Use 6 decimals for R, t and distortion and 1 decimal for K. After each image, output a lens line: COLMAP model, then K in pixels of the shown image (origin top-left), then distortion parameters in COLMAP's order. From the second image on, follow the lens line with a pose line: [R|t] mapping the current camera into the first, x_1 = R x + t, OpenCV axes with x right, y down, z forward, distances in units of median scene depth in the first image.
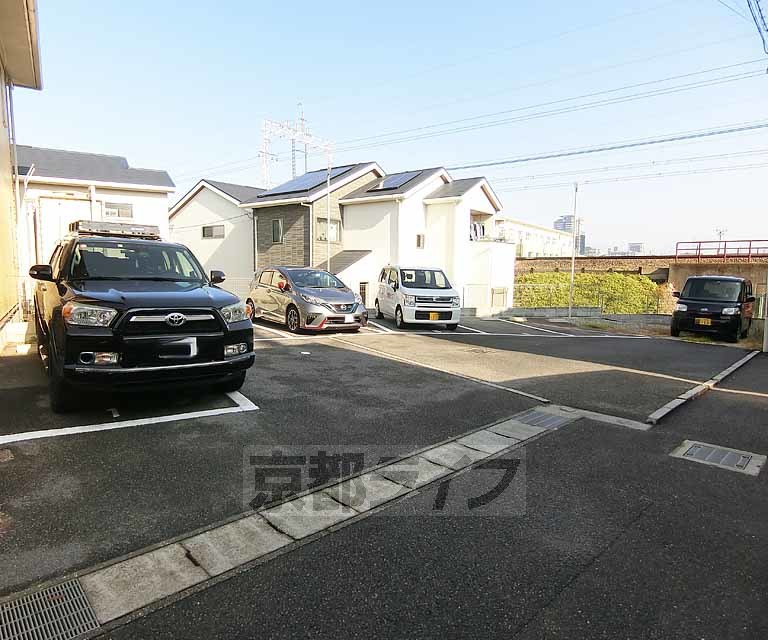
lens RADIAL K [[468.8, 0, 380.8], [0, 468.8, 312.3], [0, 0, 1]] dist [-0.004674, -0.002470]
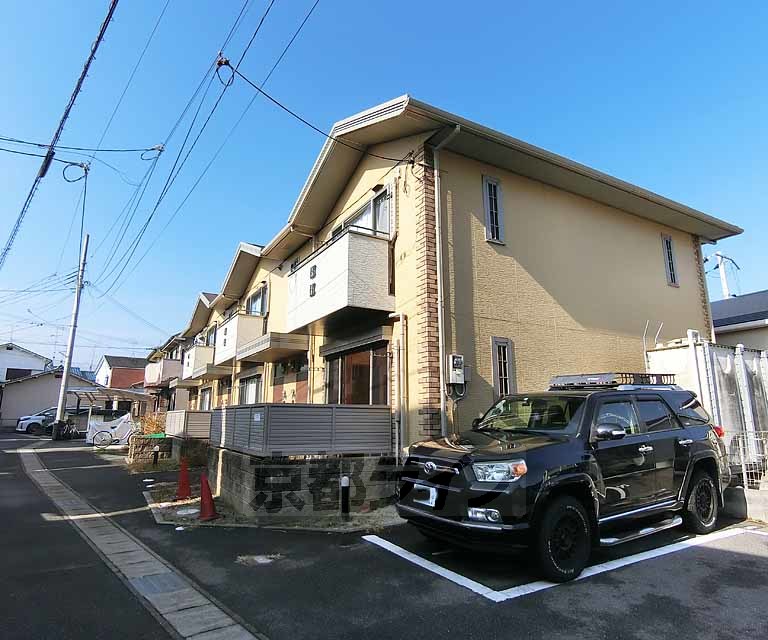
lens RADIAL K [[468.8, 0, 380.8], [0, 468.8, 312.3], [0, 0, 1]] dist [-0.004674, -0.002470]
pose [[-0.060723, -0.266038, -0.962048, 0.729039], [-0.107068, 0.960002, -0.258714, -0.041550], [0.992396, 0.087295, -0.086778, 0.951730]]
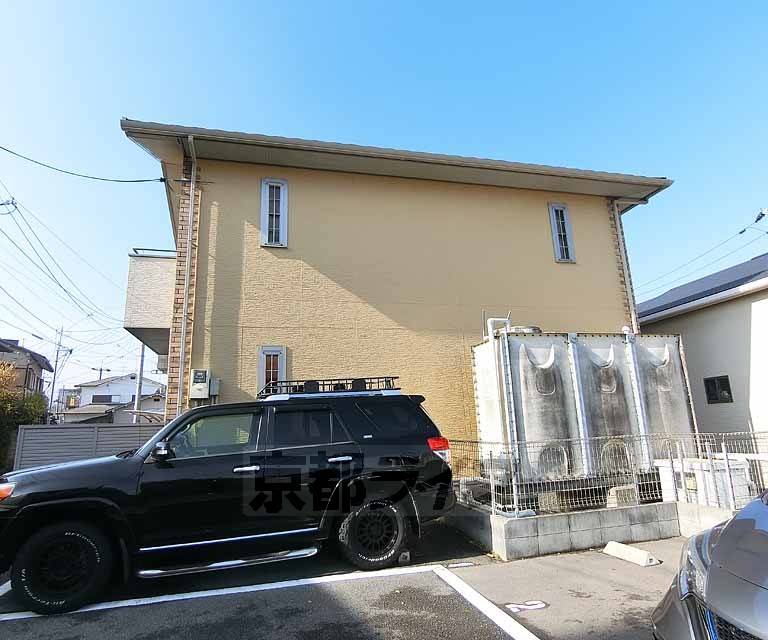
lens RADIAL K [[458.8, 0, 384.0], [0, 458.8, 320.0], [0, 0, 1]] dist [-0.006263, -0.003417]
pose [[-0.348162, -0.246796, -0.904364, 0.347755], [-0.082944, 0.969049, -0.232517, -0.196094], [0.933758, -0.005942, -0.357856, 2.198072]]
